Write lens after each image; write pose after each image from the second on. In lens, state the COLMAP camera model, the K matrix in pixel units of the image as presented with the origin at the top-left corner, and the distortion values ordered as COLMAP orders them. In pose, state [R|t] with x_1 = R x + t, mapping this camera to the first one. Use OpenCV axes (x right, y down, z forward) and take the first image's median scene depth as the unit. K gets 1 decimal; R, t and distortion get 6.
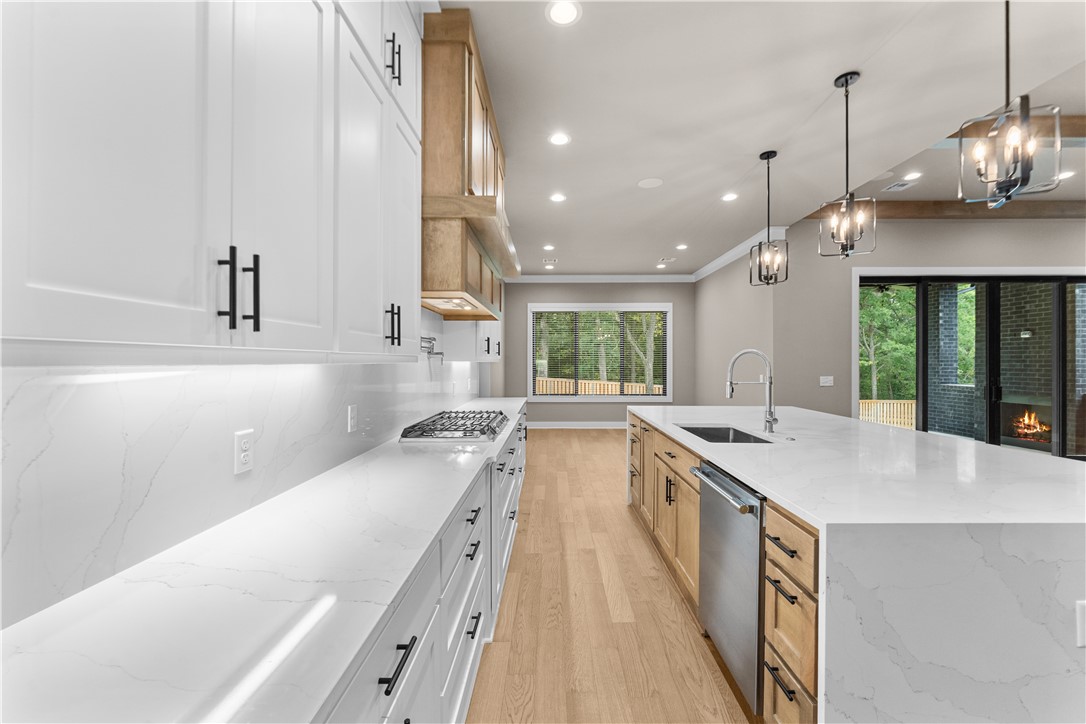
lens RADIAL K [[438.4, 0, 544.8], [0, 438.4, 359.4], [0, 0, 1]] dist [-0.005130, 0.000161]
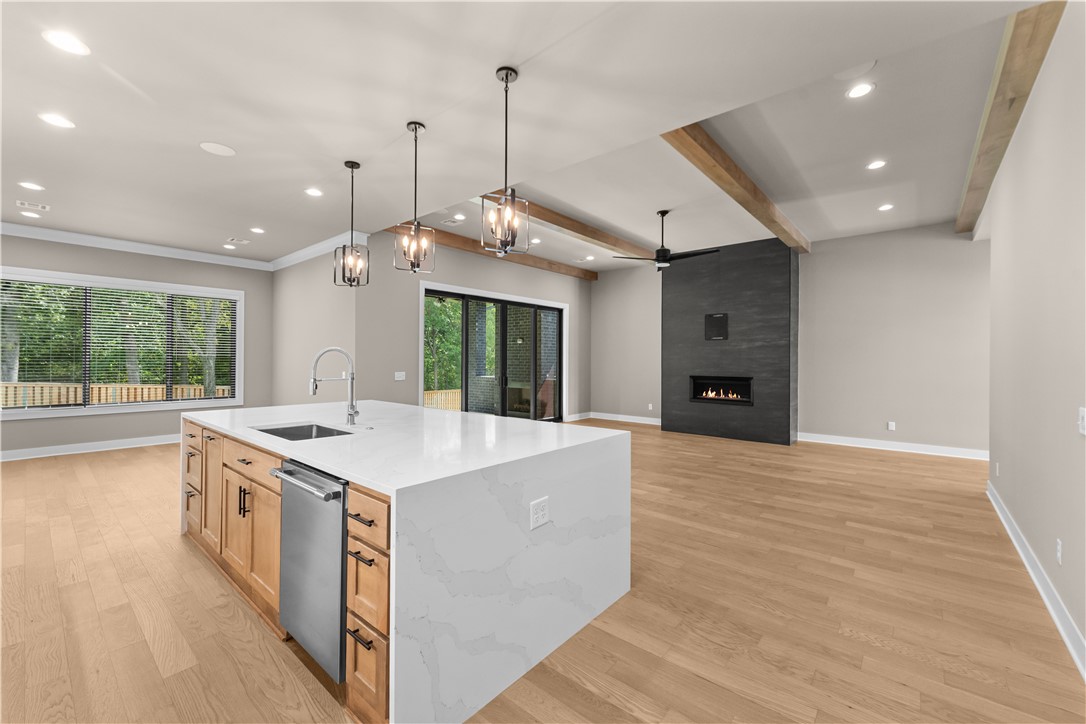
lens RADIAL K [[438.4, 0, 544.8], [0, 438.4, 359.4], [0, 0, 1]] dist [-0.005130, 0.000161]
pose [[0.629613, 0.002863, 0.776903, -0.021870], [-0.008085, 0.999963, 0.002868, -0.000441], [-0.776867, -0.008087, 0.629613, -0.041450]]
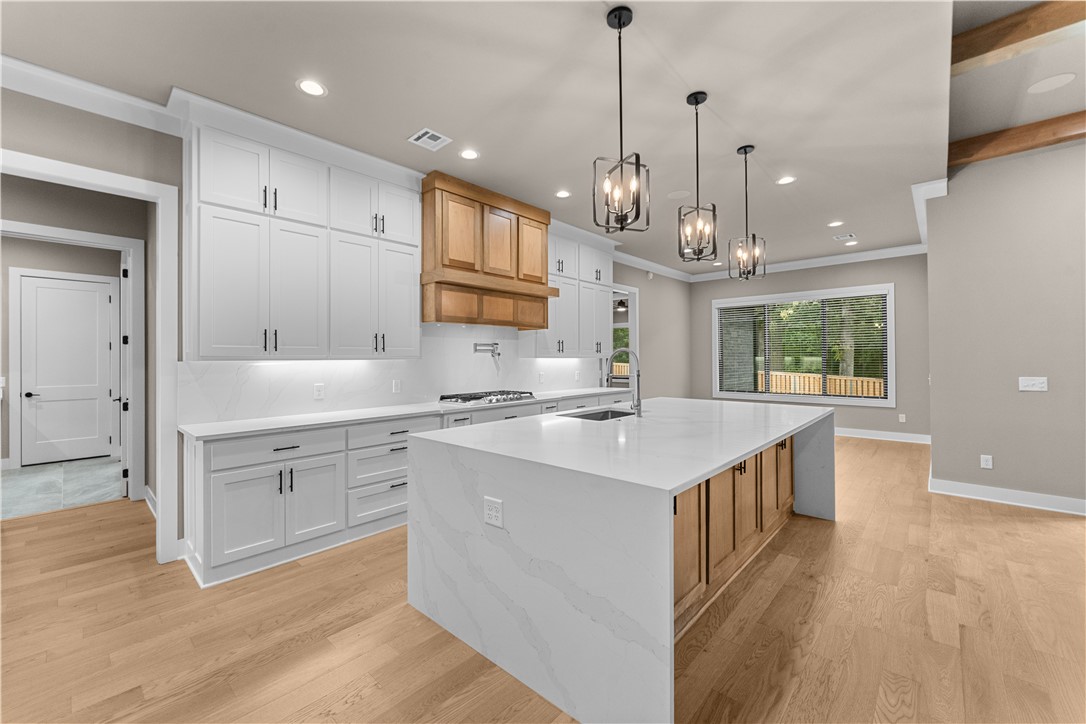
lens RADIAL K [[434.7, 0, 539.0], [0, 434.7, 355.9], [0, 0, 1]] dist [-0.002099, -0.000195]
pose [[0.744166, -0.008369, -0.667942, 1.014843], [0.009009, 0.999956, -0.002492, 0.000198], [0.667934, -0.004164, 0.744209, -0.062509]]
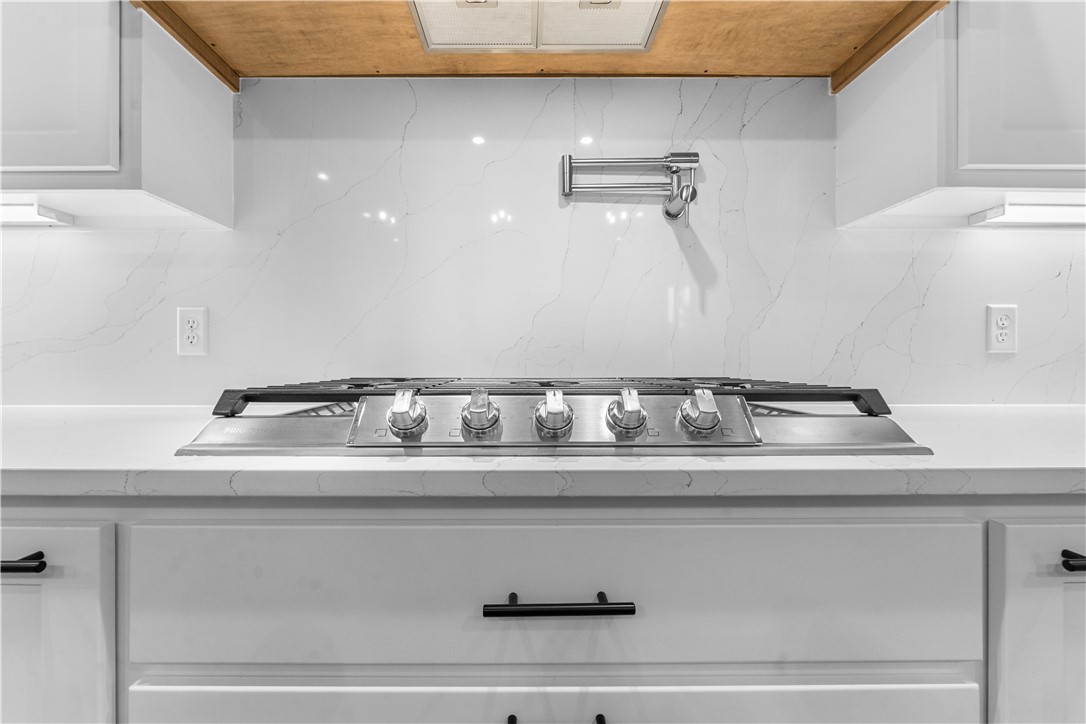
lens RADIAL K [[438.4, 0, 544.8], [0, 438.4, 359.4], [0, 0, 1]] dist [-0.005130, 0.000161]
pose [[0.019470, -0.002236, -0.999808, 0.092973], [0.007103, 0.999973, -0.002098, 0.116828], [0.999785, -0.007061, 0.019485, 0.989851]]
